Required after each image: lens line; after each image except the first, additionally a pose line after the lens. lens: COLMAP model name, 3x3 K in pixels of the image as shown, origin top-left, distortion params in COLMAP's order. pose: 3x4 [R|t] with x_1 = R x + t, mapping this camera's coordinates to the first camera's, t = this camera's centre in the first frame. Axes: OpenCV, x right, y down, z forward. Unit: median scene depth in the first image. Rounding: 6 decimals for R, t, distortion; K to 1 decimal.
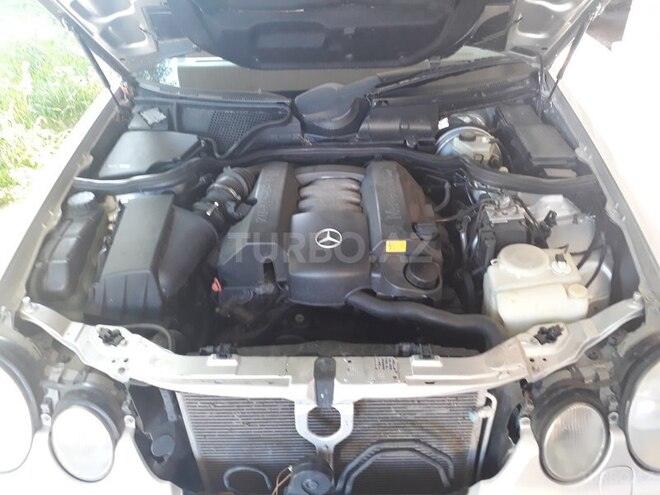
lens RADIAL K [[542.4, 0, 330.0], [0, 542.4, 247.5], [0, 0, 1]] dist [0.090581, -0.165257]
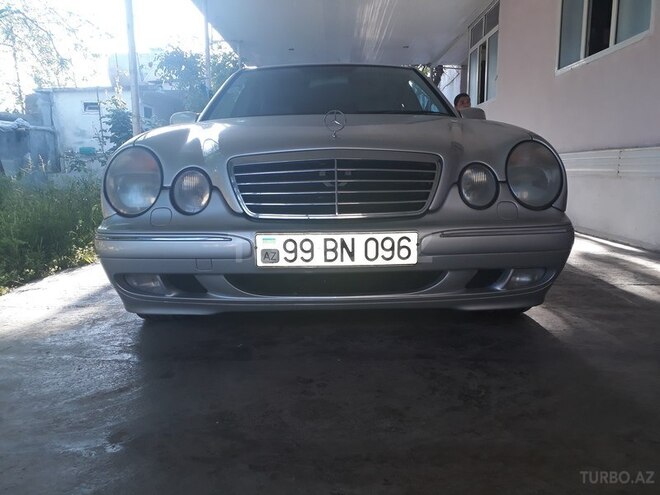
lens RADIAL K [[542.4, 0, 330.0], [0, 542.4, 247.5], [0, 0, 1]] dist [0.090581, -0.165257]
pose [[0.999343, 0.009135, 0.035062, -0.086744], [0.008339, 0.883739, -0.467906, 1.327310], [-0.035260, 0.467892, 0.883082, -0.427306]]
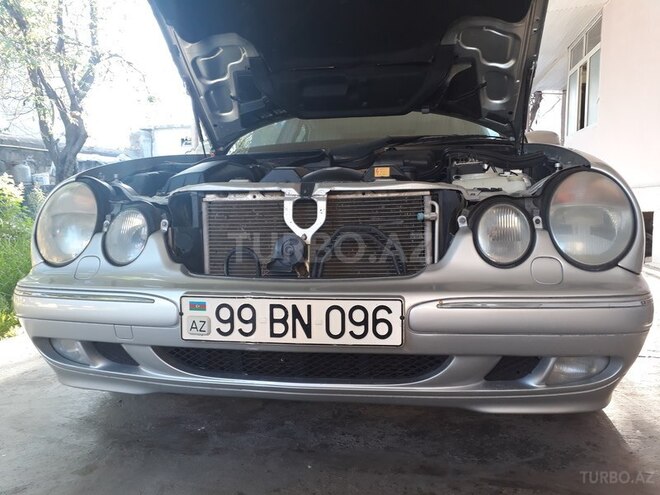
lens RADIAL K [[542.4, 0, 330.0], [0, 542.4, 247.5], [0, 0, 1]] dist [0.090581, -0.165257]
pose [[0.988531, 0.028509, -0.148305, 0.241277], [-0.101071, 0.854564, -0.509416, 1.031907], [0.112213, 0.518563, 0.847644, -0.060637]]
